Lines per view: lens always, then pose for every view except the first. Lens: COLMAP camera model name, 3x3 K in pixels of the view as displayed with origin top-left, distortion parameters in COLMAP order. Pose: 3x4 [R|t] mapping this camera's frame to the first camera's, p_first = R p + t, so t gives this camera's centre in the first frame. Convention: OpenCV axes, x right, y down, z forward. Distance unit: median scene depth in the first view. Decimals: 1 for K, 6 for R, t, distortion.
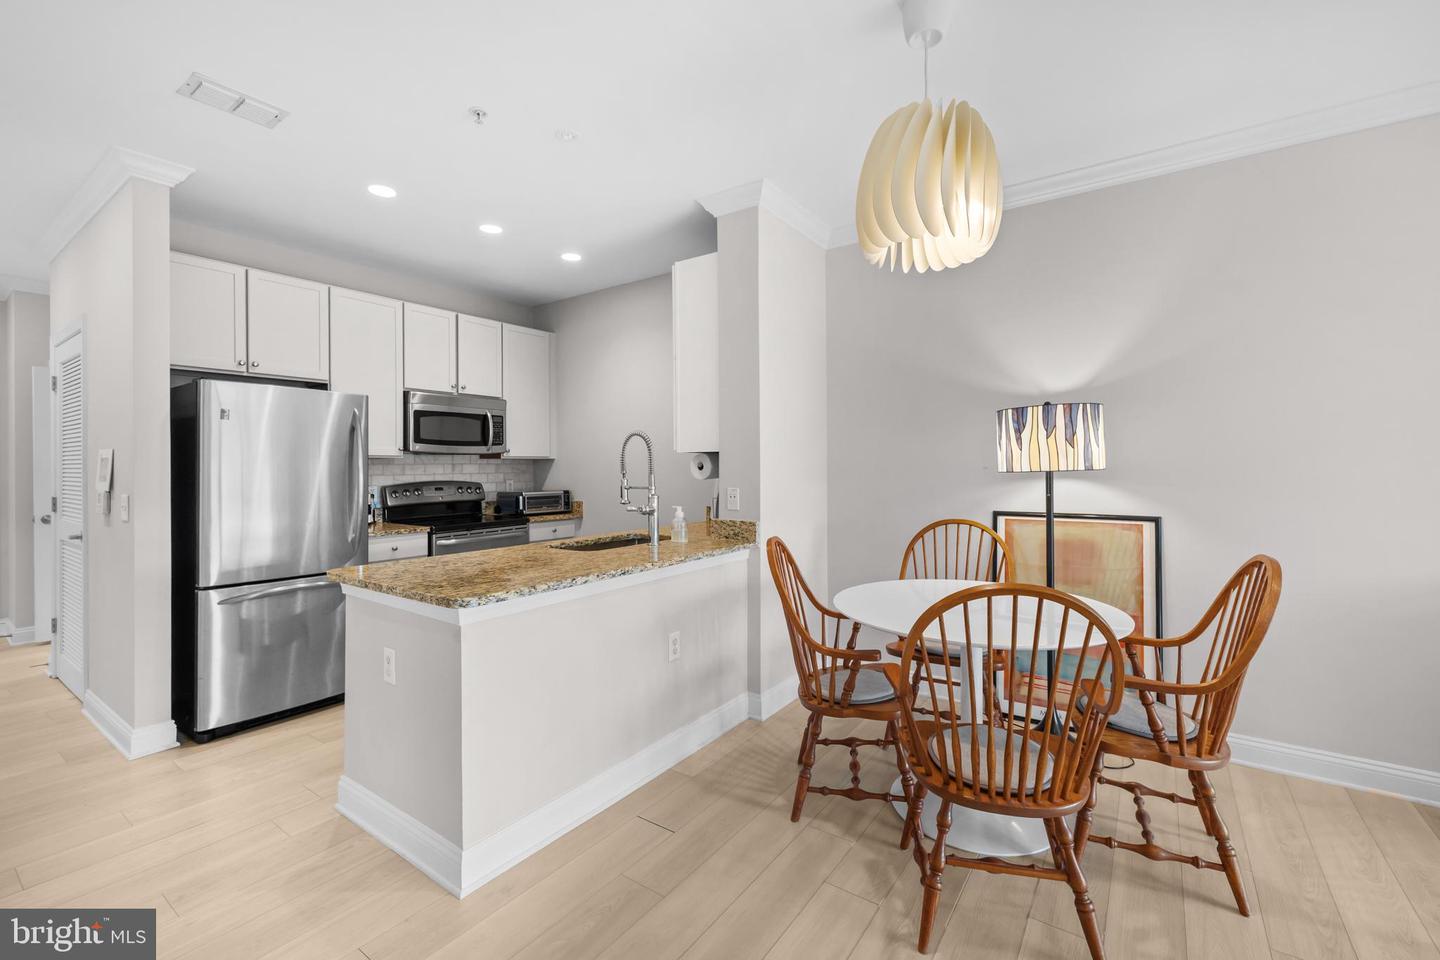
lens RADIAL K [[613.0, 0, 723.4], [0, 613.0, 467.6], [0, 0, 1]] dist [0.002121, 0.000157]
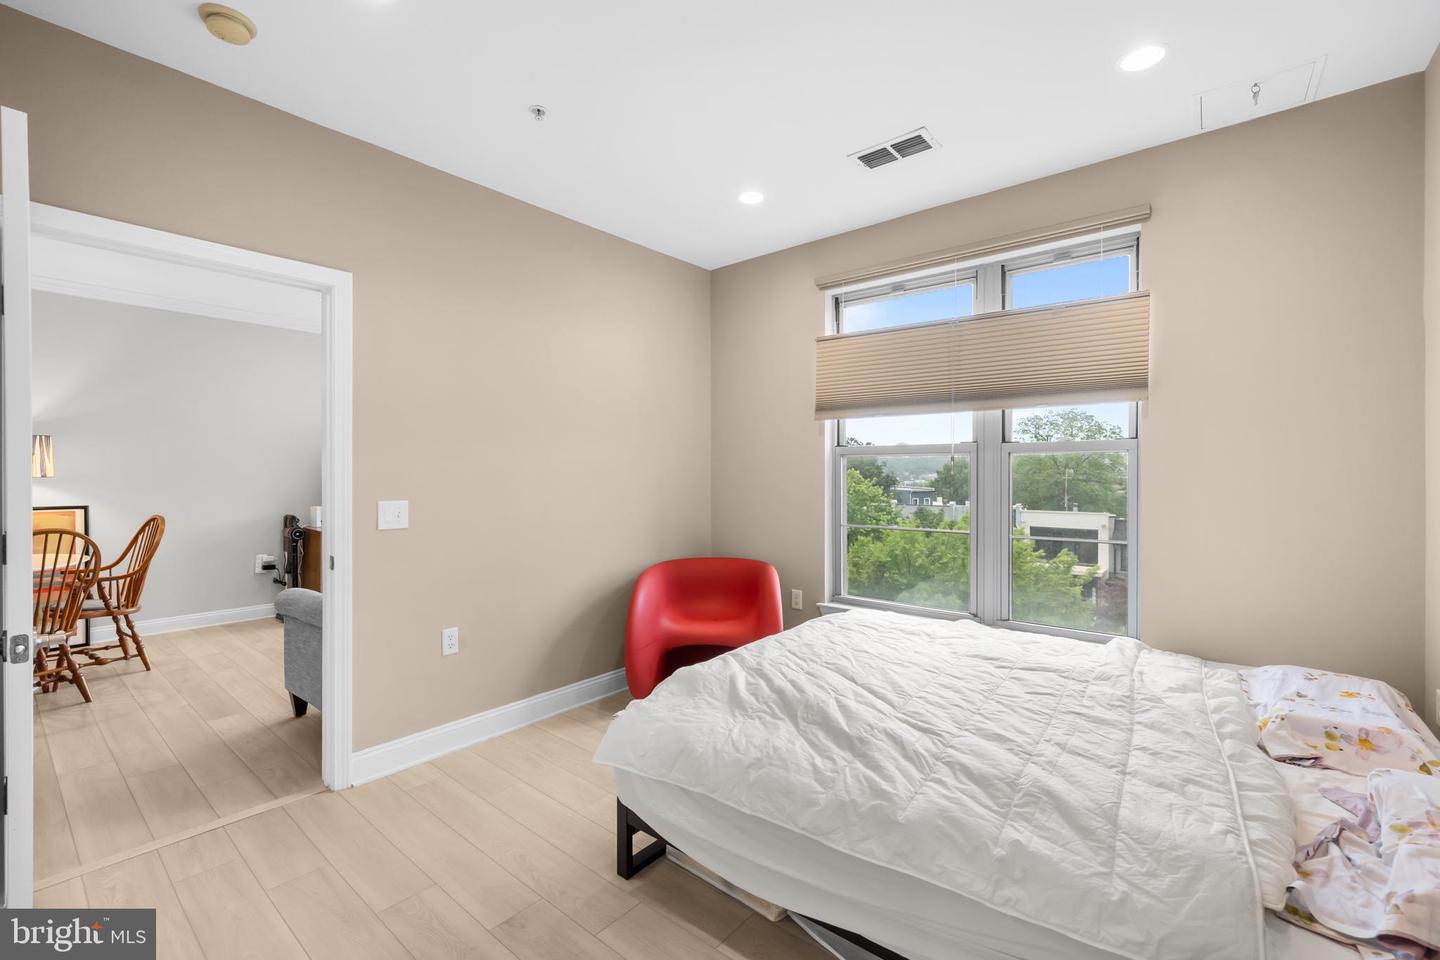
lens RADIAL K [[613.0, 0, 722.1], [0, 613.0, 477.6], [0, 0, 1]] dist [0.002121, 0.000157]
pose [[0.075014, 0.001539, 0.997181, -0.664584], [-0.001737, 0.999997, -0.001412, 0.003446], [-0.997181, -0.001626, 0.075017, -0.679216]]
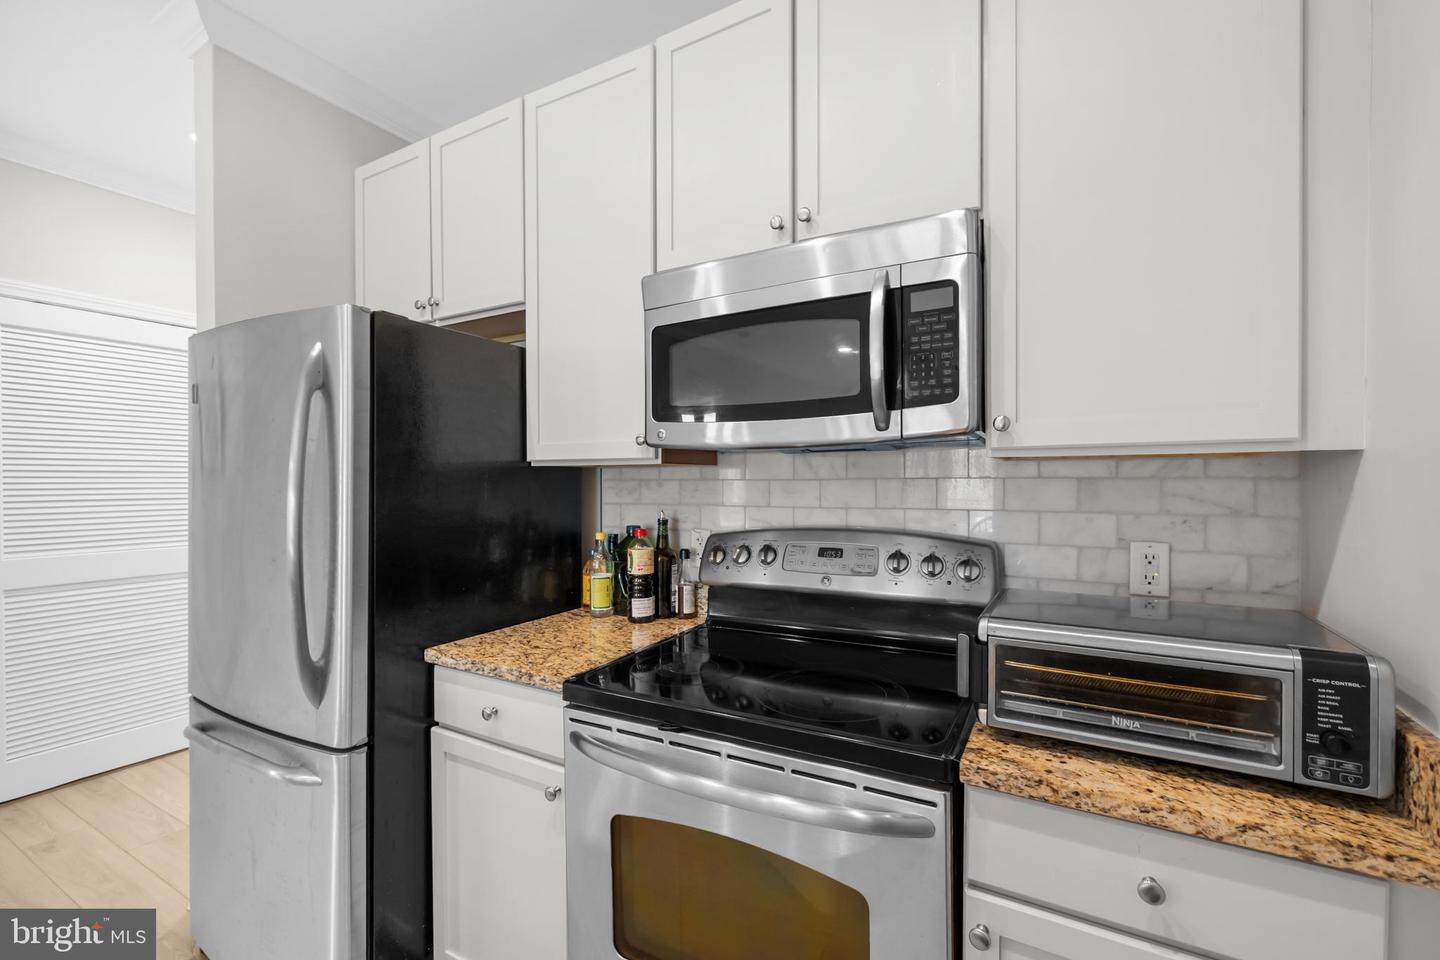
lens RADIAL K [[613.0, 0, 721.0], [0, 613.0, 488.0], [0, 0, 1]] dist [0.002121, 0.000157]
pose [[0.099543, 0.021591, -0.994799, -0.177686], [0.001244, 0.999761, 0.021823, -0.011371], [0.995033, -0.003409, 0.099492, 1.225675]]
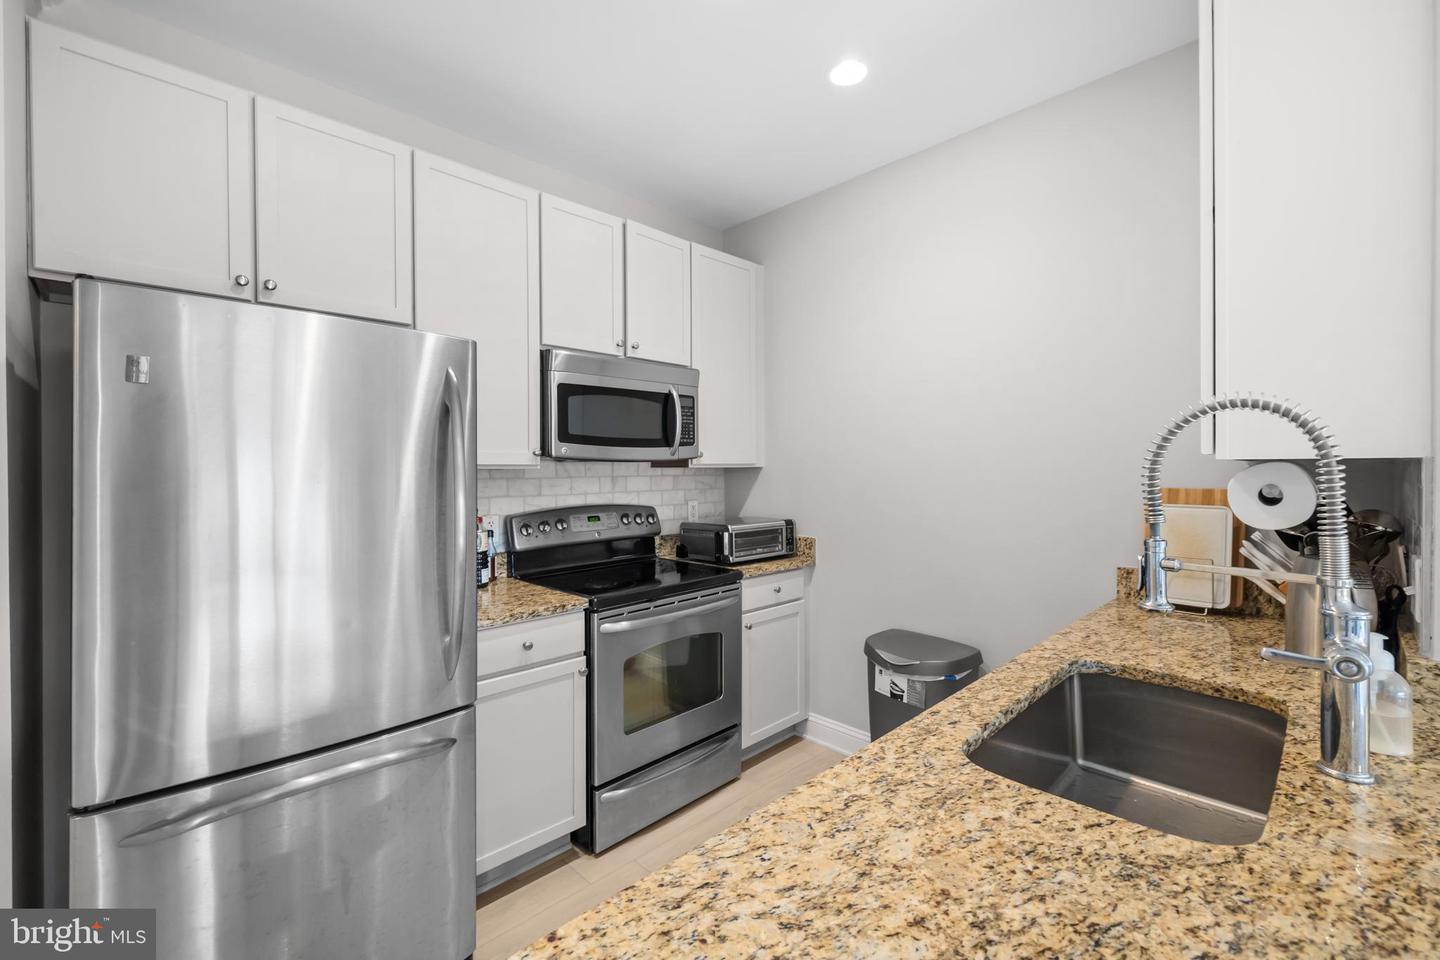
lens RADIAL K [[613.0, 0, 725.9], [0, 613.0, 476.2], [0, 0, 1]] dist [0.002121, 0.000157]
pose [[0.985278, 0.002797, -0.170936, -0.314487], [-0.000793, 0.999930, 0.011791, -0.018983], [0.170957, -0.011482, 0.985212, 0.578746]]
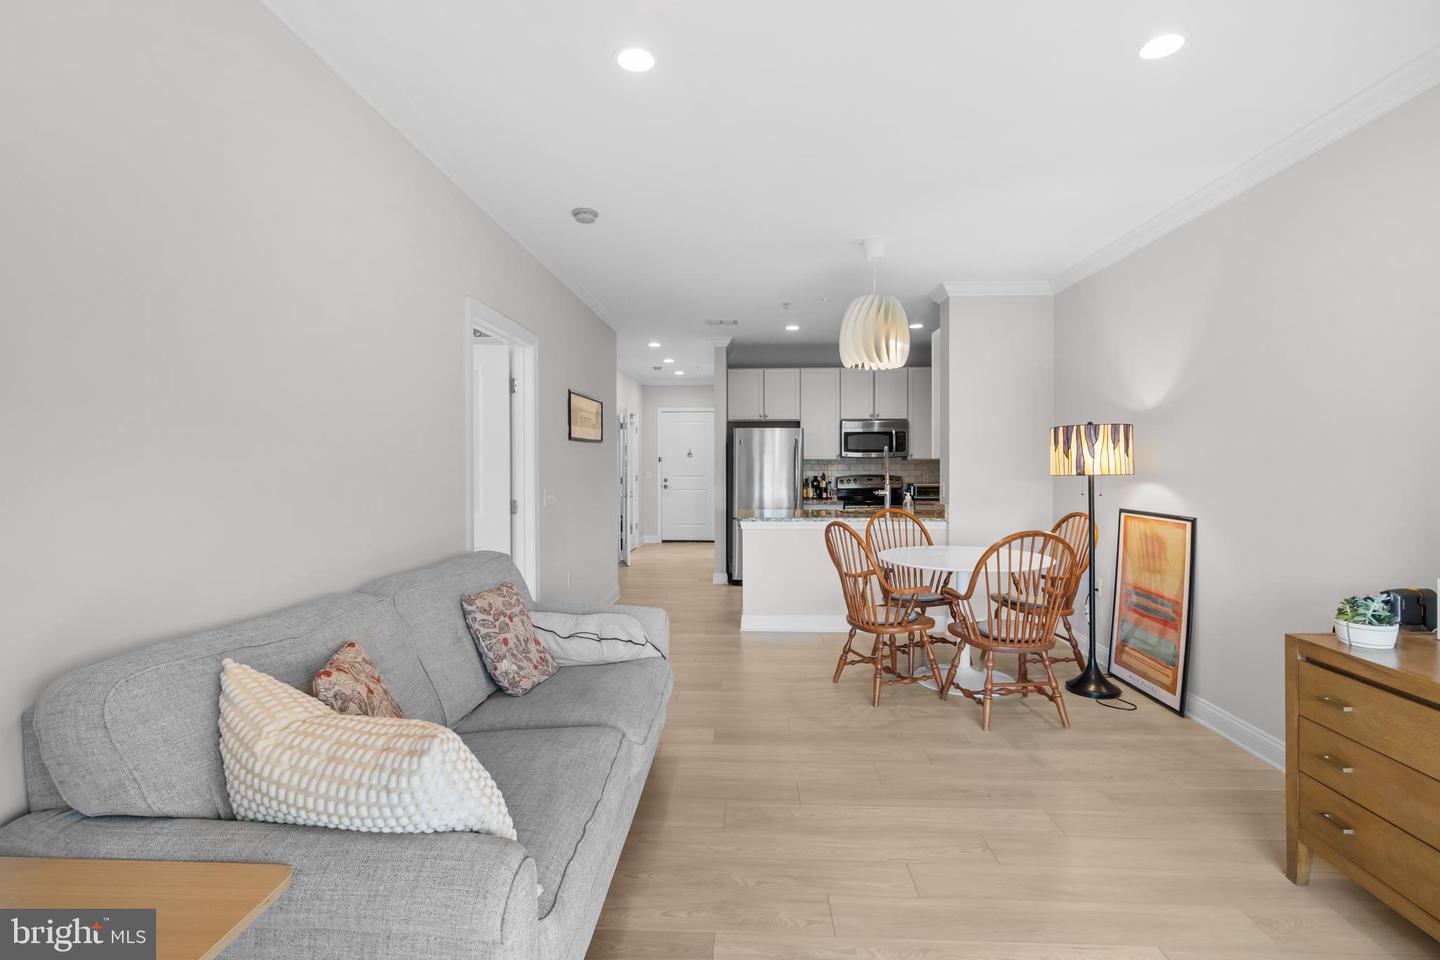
lens RADIAL K [[666.6, 0, 721.0], [0, 666.6, 480.1], [0, 0, 1]] dist [-0.000083, -0.000016]
pose [[0.542701, 0.027695, -0.839469, 1.038019], [-0.003815, 0.999527, 0.030510, -0.019743], [0.839917, -0.013355, 0.542550, -0.338685]]
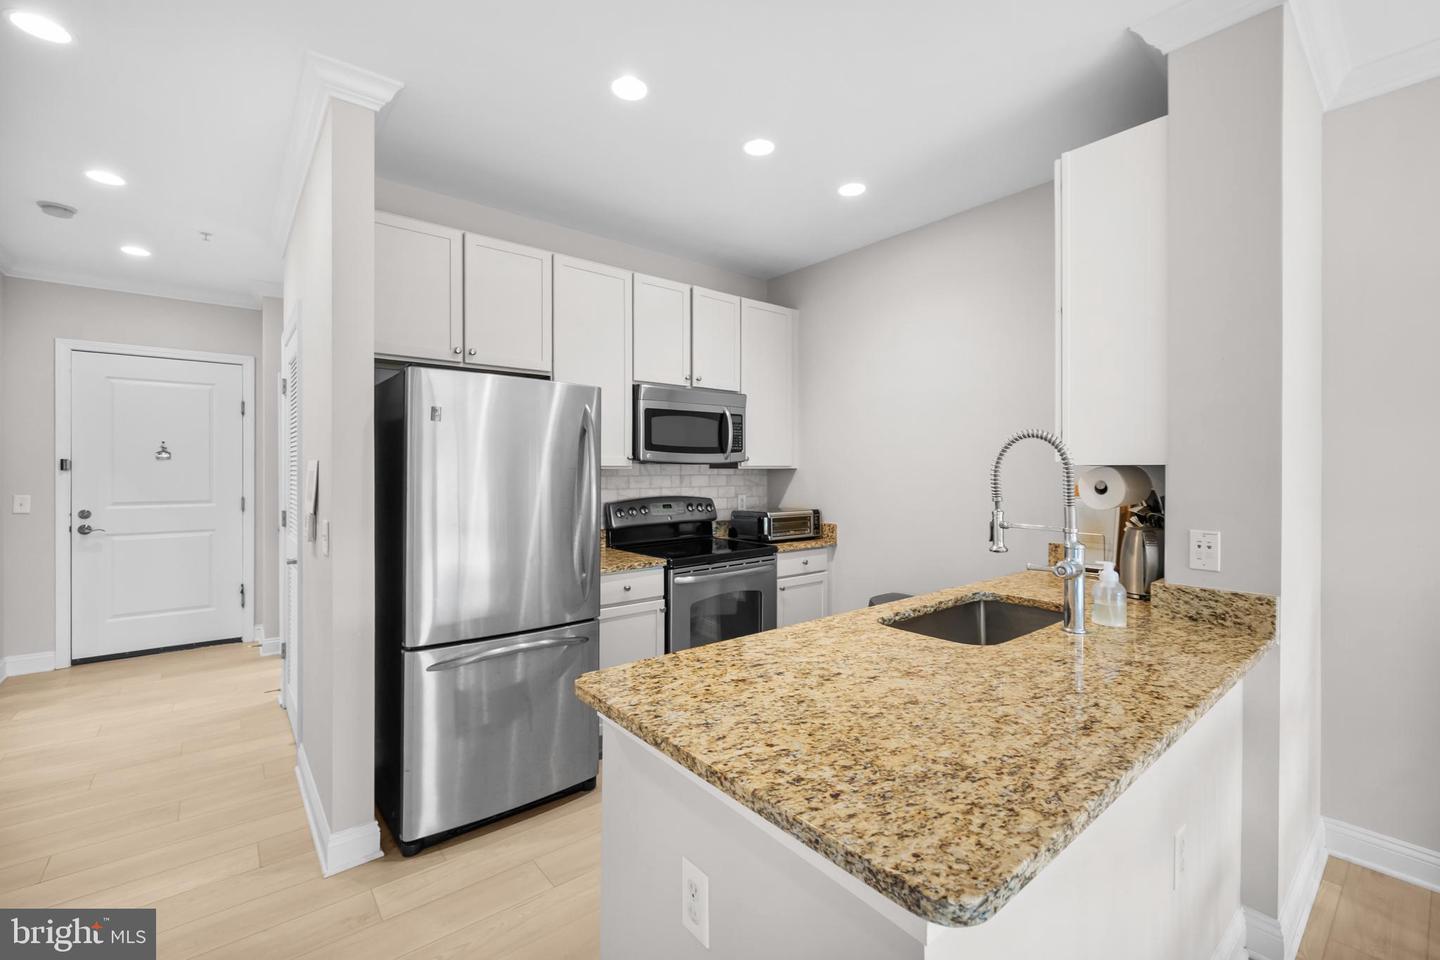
lens RADIAL K [[613.0, 0, 725.6], [0, 613.0, 473.5], [0, 0, 1]] dist [0.002121, 0.000157]
pose [[0.965682, 0.006763, -0.259638, -0.242915], [-0.005531, 0.999970, 0.005474, -0.017982], [0.259667, -0.003850, 0.965690, 0.323537]]
